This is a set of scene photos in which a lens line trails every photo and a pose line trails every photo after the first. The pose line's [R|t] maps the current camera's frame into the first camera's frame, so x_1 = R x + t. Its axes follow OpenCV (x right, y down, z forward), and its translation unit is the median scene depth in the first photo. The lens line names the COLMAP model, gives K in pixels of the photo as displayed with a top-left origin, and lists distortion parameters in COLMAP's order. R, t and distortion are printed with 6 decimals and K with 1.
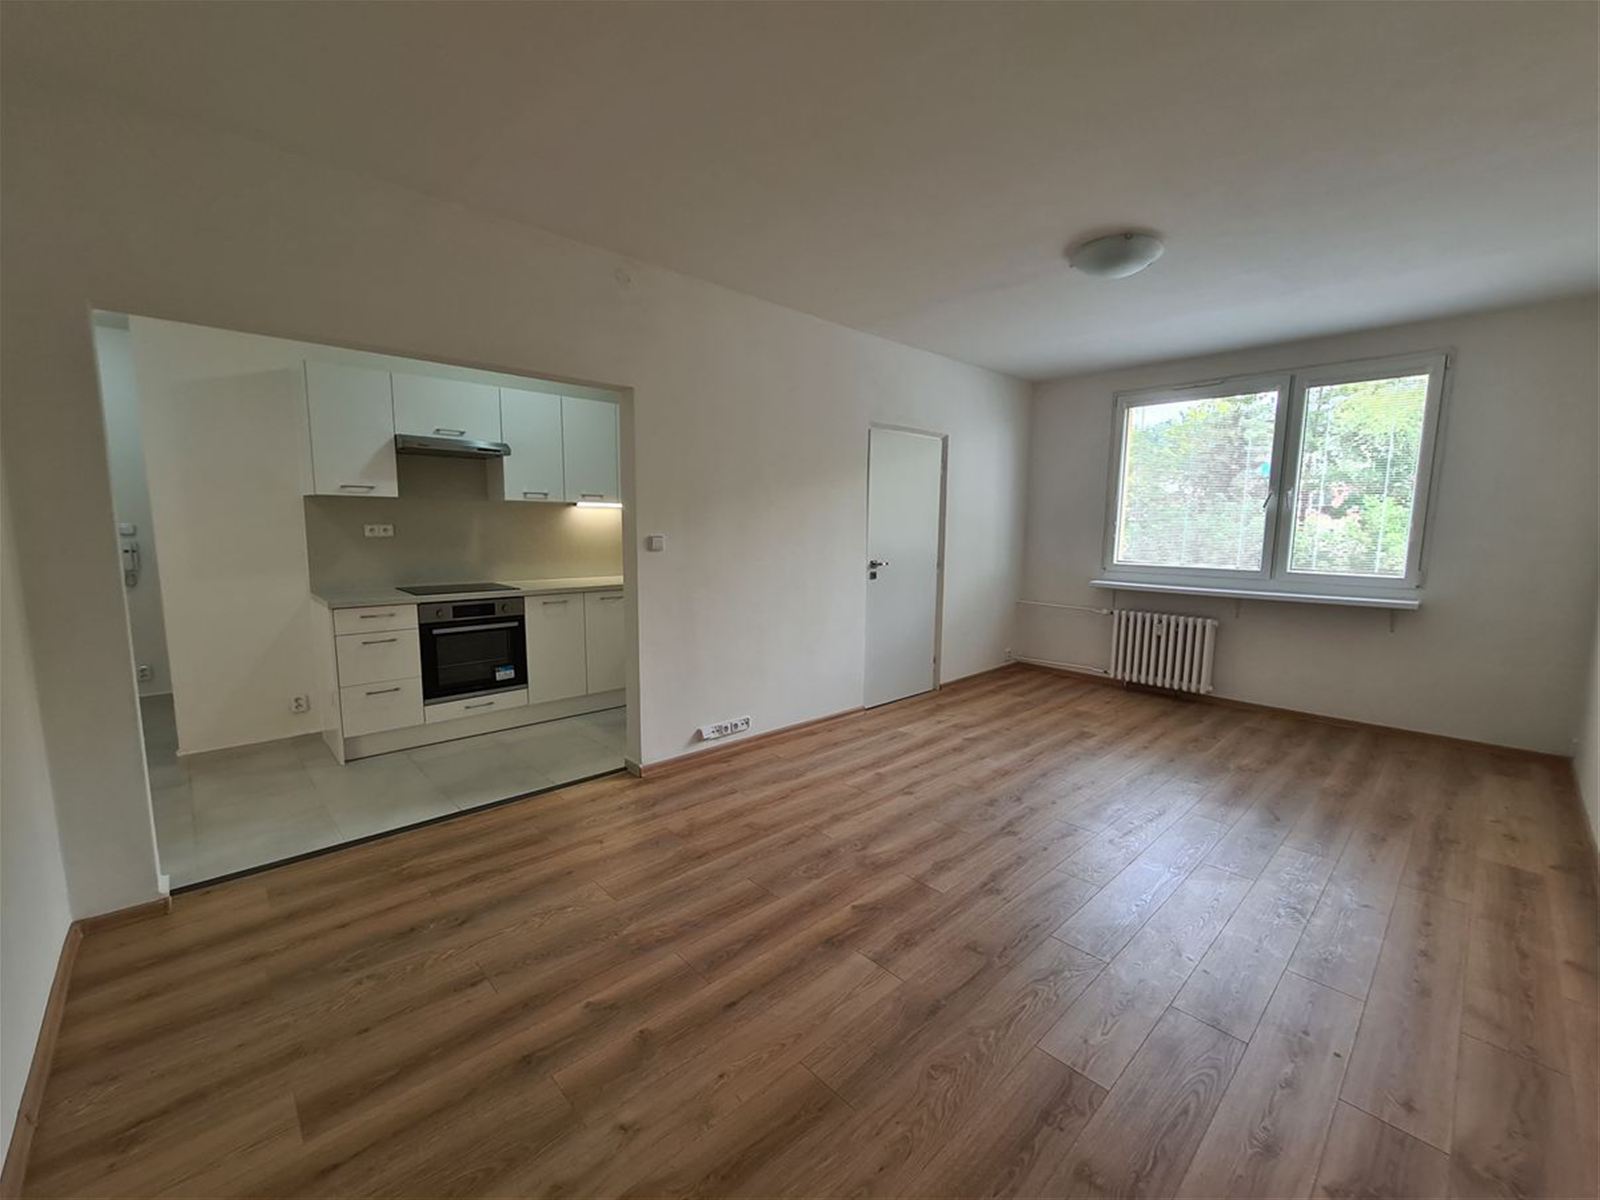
lens RADIAL K [[659.1, 0, 813.1], [0, 659.1, 605.9], [0, 0, 1]] dist [-0.003868, 0.001617]
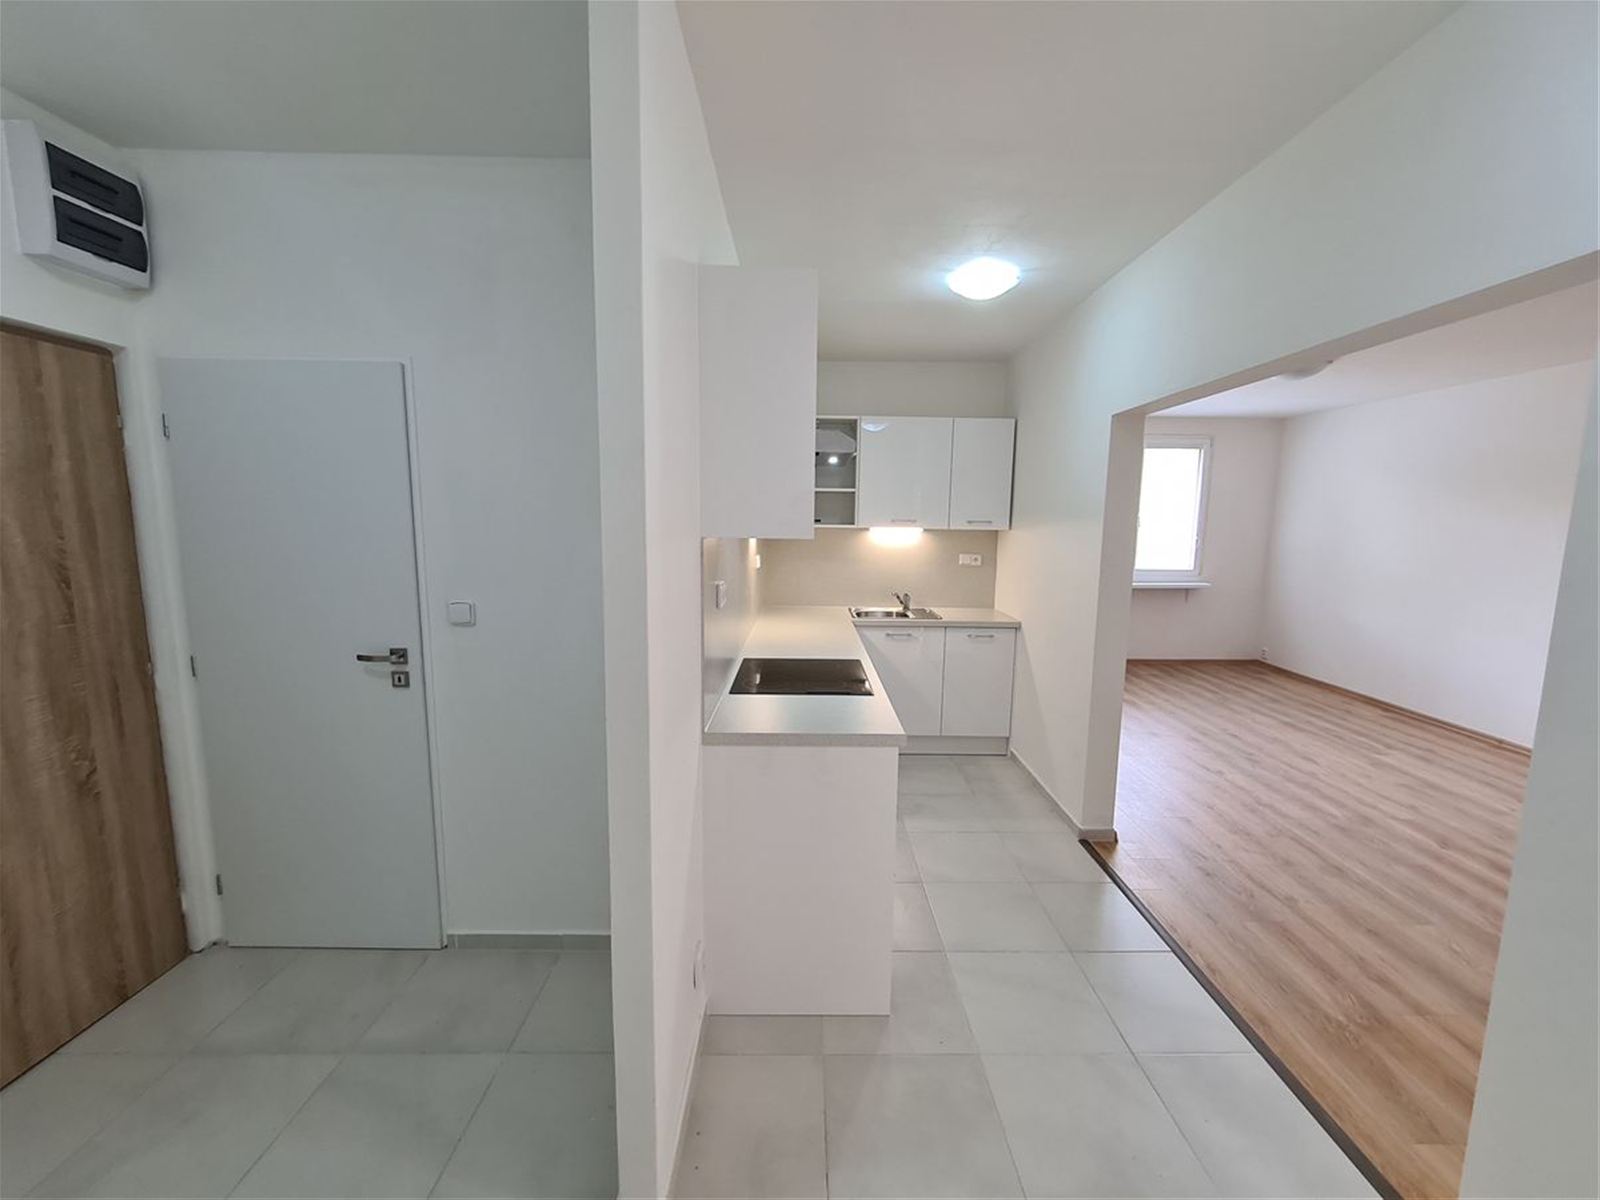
lens RADIAL K [[651.0, 0, 807.2], [0, 651.0, 614.6], [0, 0, 1]] dist [-0.001636, 0.000155]
pose [[0.688183, -0.105995, 0.717752, -1.224775], [0.090714, 0.994078, 0.059825, -0.147831], [-0.719843, 0.023940, 0.693724, 0.713317]]
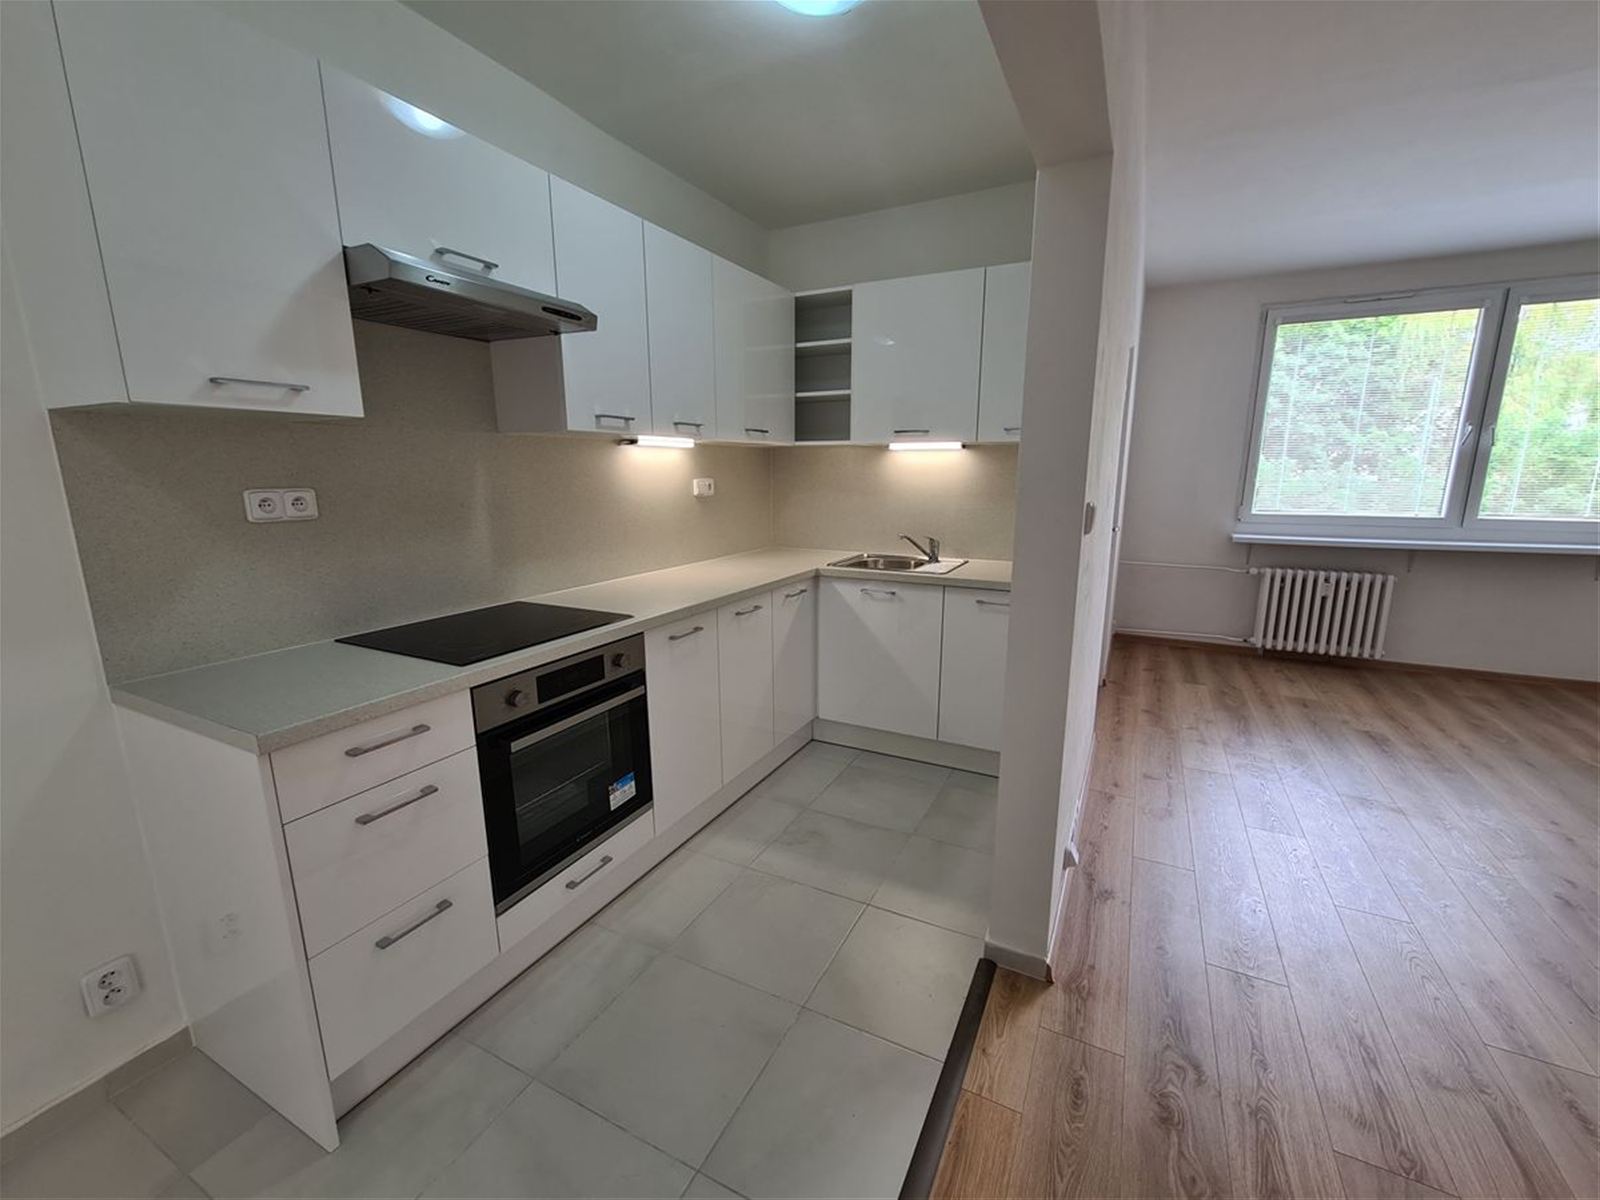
lens RADIAL K [[659.1, 0, 813.1], [0, 659.1, 605.9], [0, 0, 1]] dist [-0.003868, 0.001617]
pose [[0.941298, -0.080889, 0.327743, -0.606491], [0.053207, 0.994283, 0.092581, -0.090116], [-0.333358, -0.069708, 0.940220, 0.633327]]
